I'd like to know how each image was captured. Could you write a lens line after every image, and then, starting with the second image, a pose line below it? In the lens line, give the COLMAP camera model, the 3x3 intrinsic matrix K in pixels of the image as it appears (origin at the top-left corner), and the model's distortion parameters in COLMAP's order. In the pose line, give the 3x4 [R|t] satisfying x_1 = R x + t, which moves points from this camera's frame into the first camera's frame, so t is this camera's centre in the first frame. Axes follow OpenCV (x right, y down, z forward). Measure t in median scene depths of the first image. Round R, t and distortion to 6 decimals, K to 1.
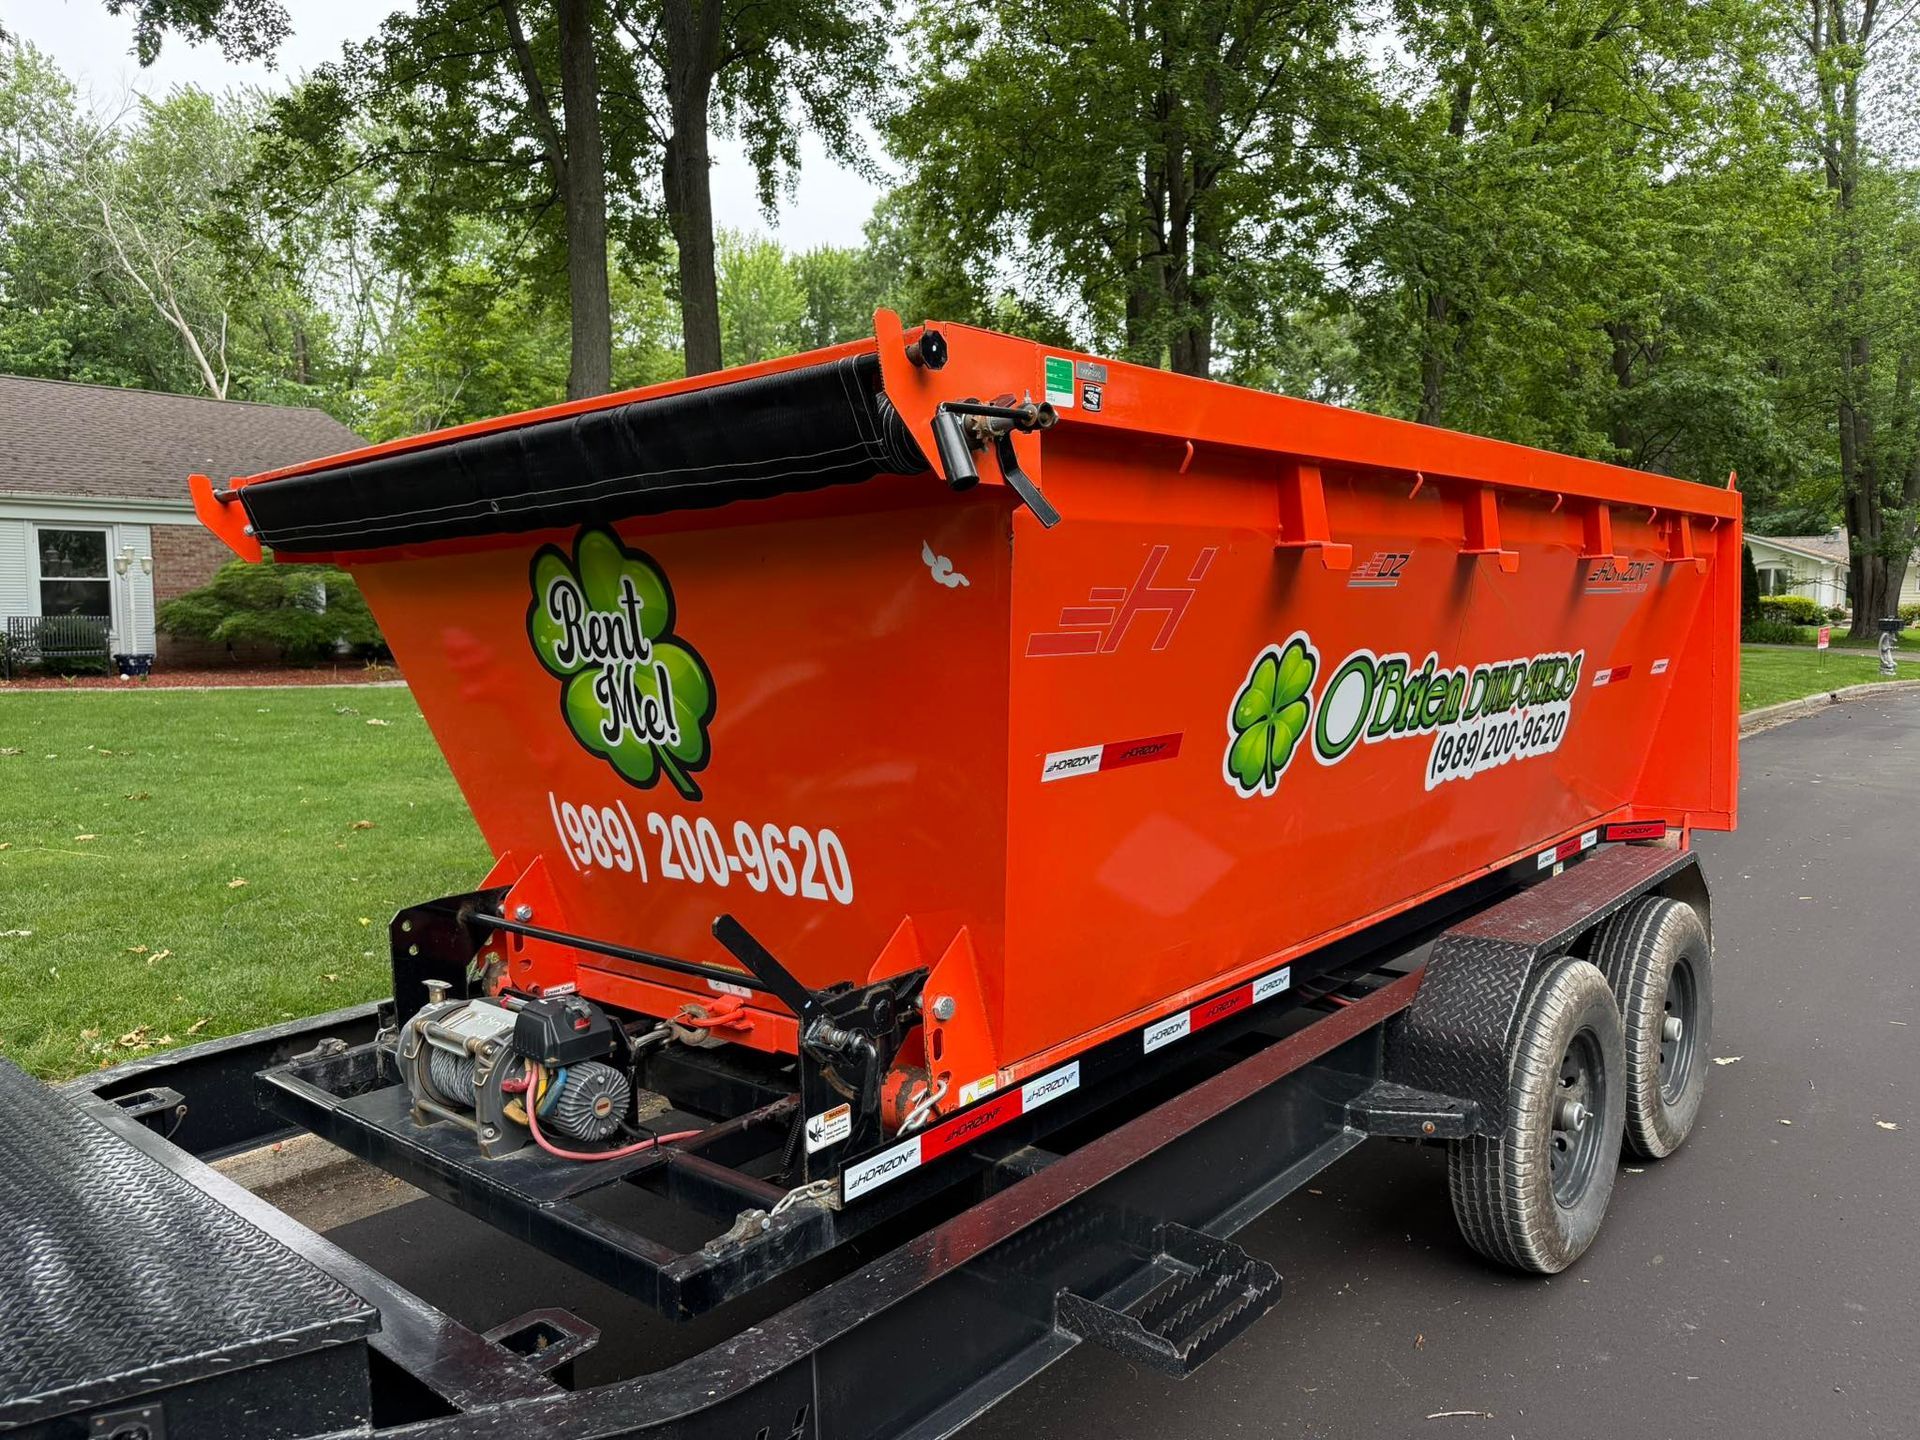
lens RADIAL K [[1333.8, 0, 960.0], [0, 1333.8, 720.0], [0, 0, 1]] dist [0.162391, -0.370003]
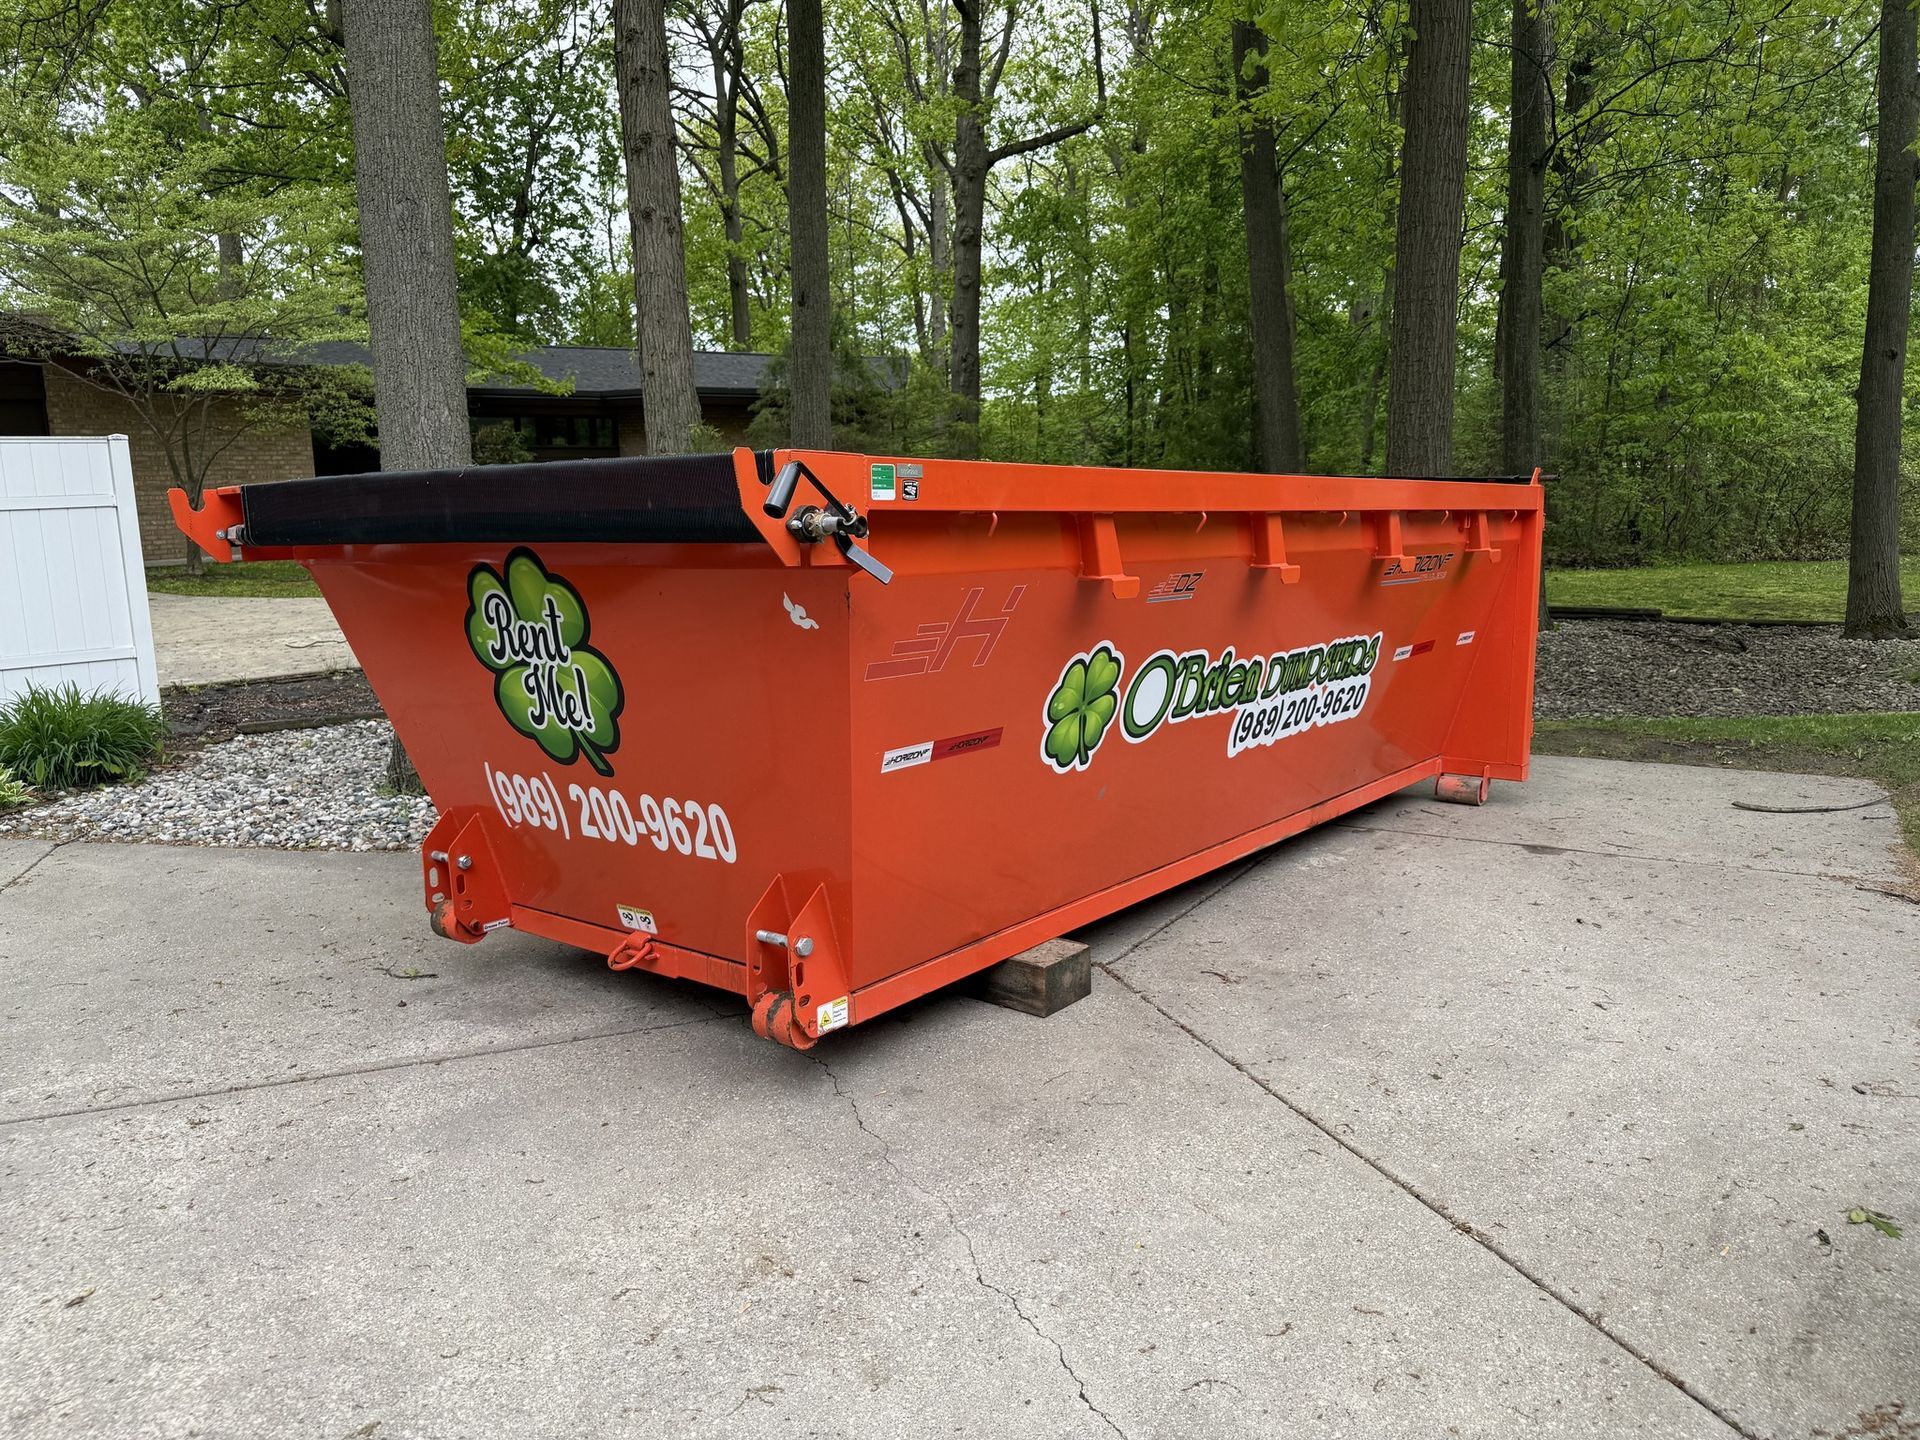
lens RADIAL K [[1333.8, 0, 960.0], [0, 1333.8, 720.0], [0, 0, 1]] dist [0.162391, -0.370003]
pose [[0.998737, 0.007639, 0.049668, 0.058921], [-0.010854, 0.997839, 0.064797, -0.071620], [-0.049066, -0.065255, 0.996662, -0.224757]]
